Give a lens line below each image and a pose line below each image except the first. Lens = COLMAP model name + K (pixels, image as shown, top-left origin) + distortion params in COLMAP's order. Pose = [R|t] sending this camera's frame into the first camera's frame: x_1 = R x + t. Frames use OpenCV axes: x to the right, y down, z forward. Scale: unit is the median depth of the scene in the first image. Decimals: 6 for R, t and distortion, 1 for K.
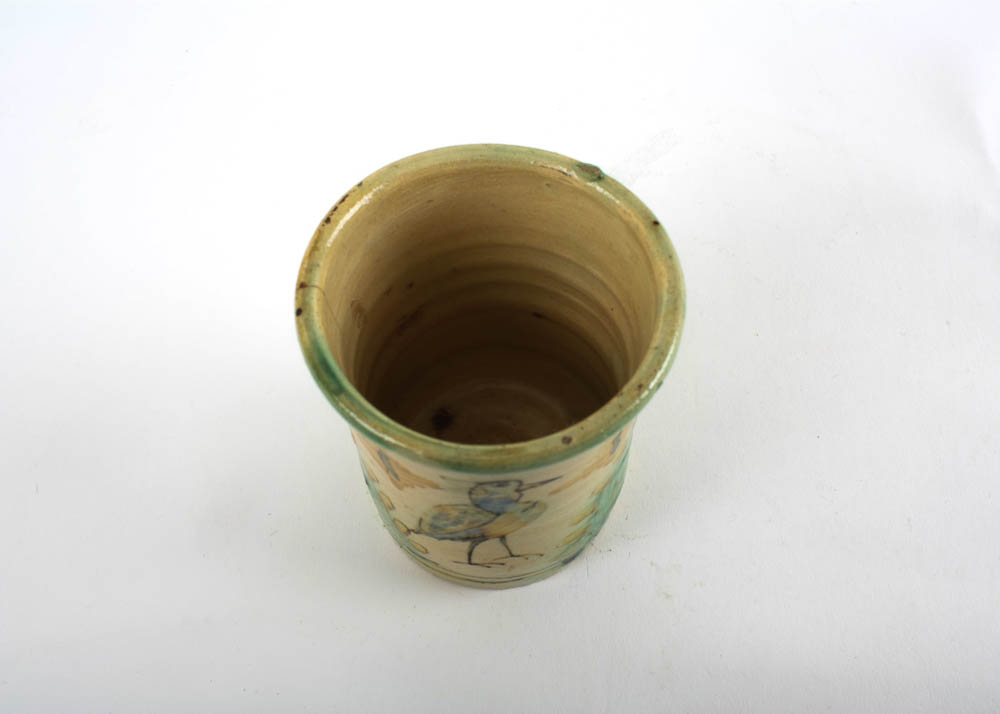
lens RADIAL K [[1205.9, 0, 497.1], [0, 1205.9, 361.2], [0, 0, 1]] dist [-0.003081, 0.000000]
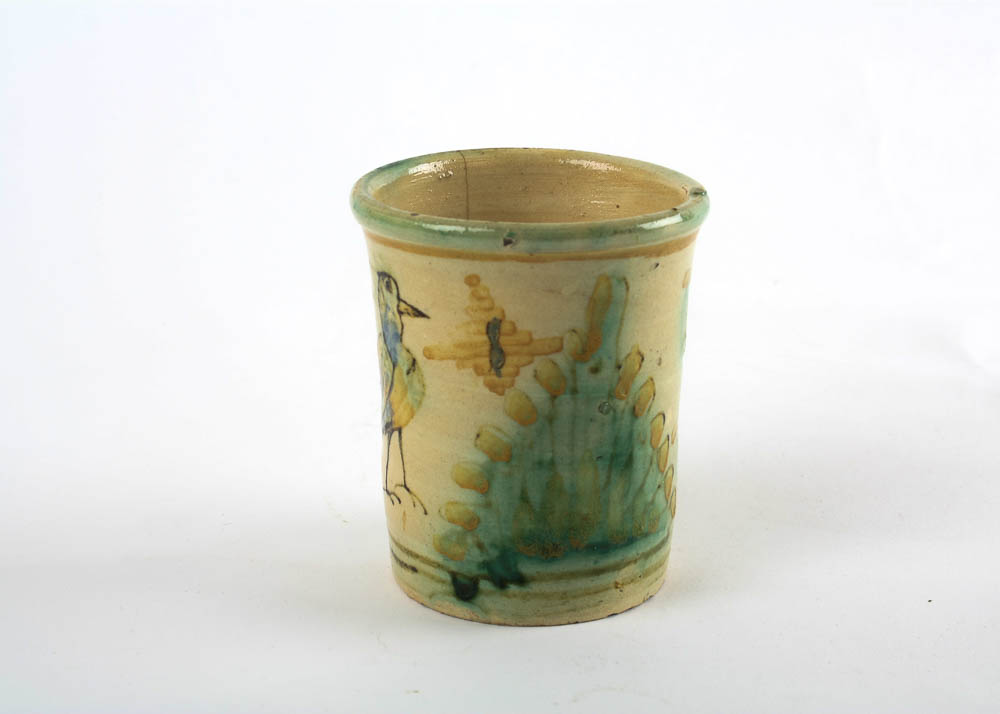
lens RADIAL K [[1951.5, 0, 500.4], [0, 1951.5, 356.2], [0, 0, 1]] dist [0.014909, 0.000000]
pose [[0.447119, 0.275034, -0.851141, 1.426172], [-0.778541, 0.588172, -0.218921, 0.409038], [0.440407, 0.760532, 0.477108, 0.247177]]
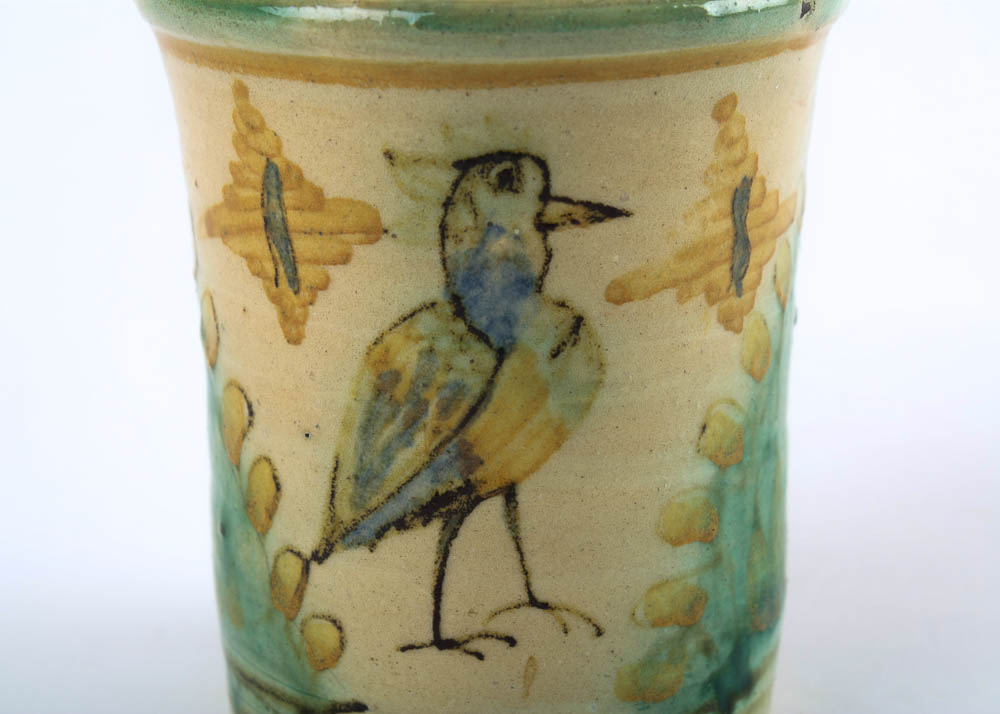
lens RADIAL K [[2469.1, 0, 500.2], [0, 2469.1, 356.9], [0, 0, 1]] dist [0.043842, 0.000000]
pose [[0.999748, 0.005239, -0.021833, 0.021746], [-0.019140, 0.707262, -0.706693, 0.807895], [0.011739, 0.706933, 0.707184, 0.310835]]
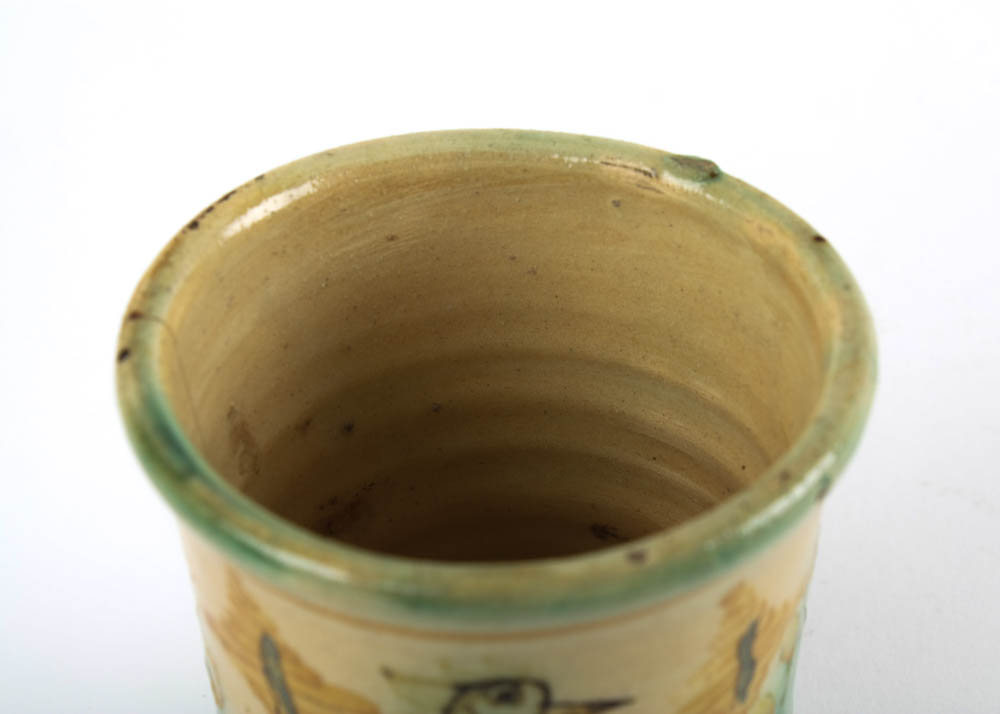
lens RADIAL K [[2469.1, 0, 501.6], [0, 2469.1, 357.6], [0, 0, 1]] dist [0.043842, 0.000000]
pose [[0.999244, 0.018560, -0.034161, 0.030693], [-0.029655, 0.932079, -0.361038, 0.311623], [0.025140, 0.361778, 0.931925, 0.018034]]
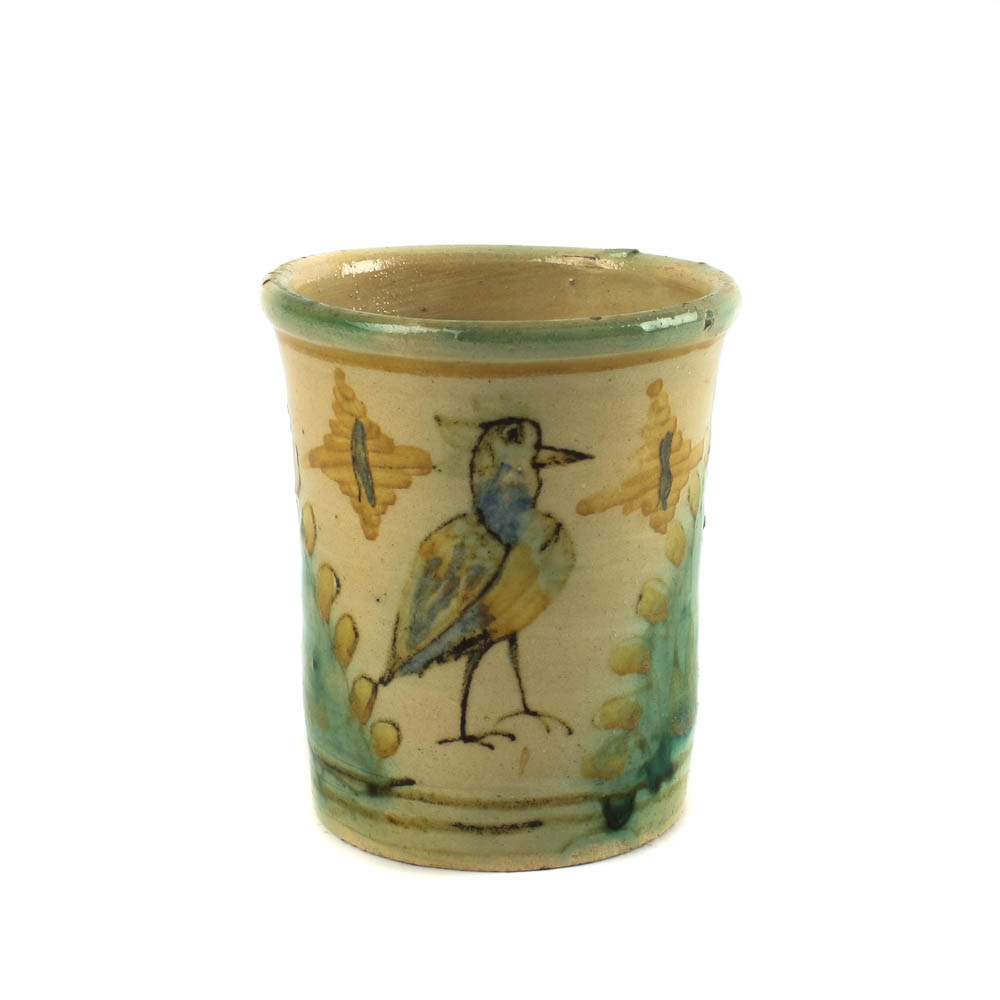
lens RADIAL K [[2687.2, 0, 500.2], [0, 2687.2, 497.6], [0, 0, 1]] dist [0.011331, 0.000000]
pose [[0.999925, 0.012268, 0.000539, -0.005005], [-0.008176, 0.697801, -0.716245, 1.257193], [-0.009163, 0.716186, 0.697849, -0.152142]]
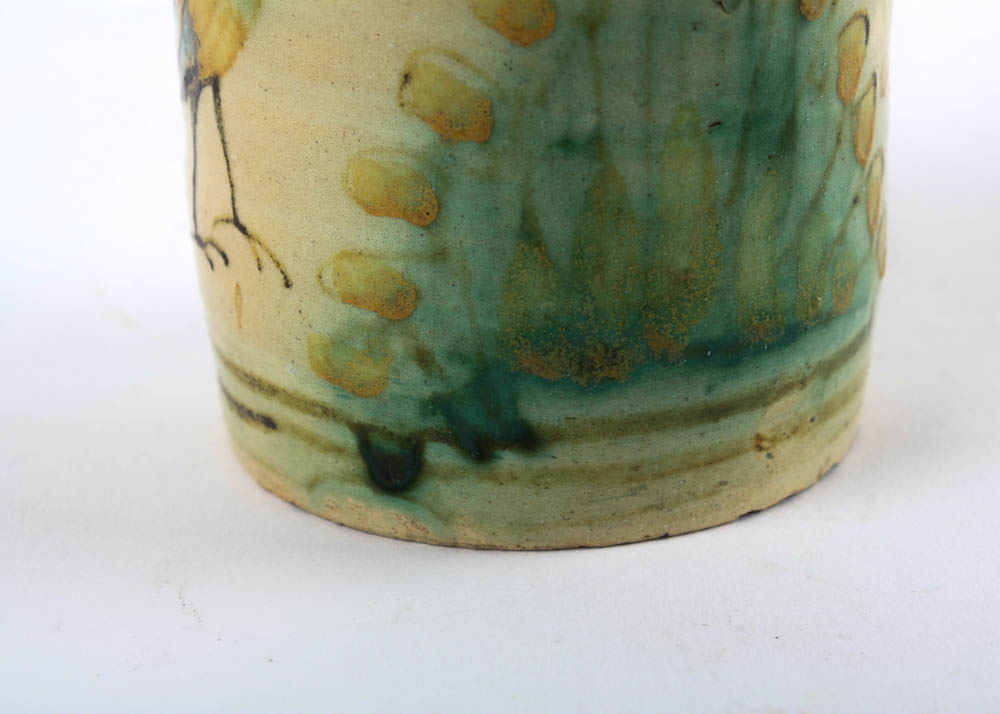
lens RADIAL K [[2469.1, 0, 500.0], [0, 2469.1, 357.6], [0, 0, 1]] dist [0.043842, 0.000000]
pose [[0.466060, 0.328056, -0.821686, 0.774729], [-0.754524, 0.632374, -0.175492, 0.285749], [0.462041, 0.701771, 0.542250, 0.695352]]
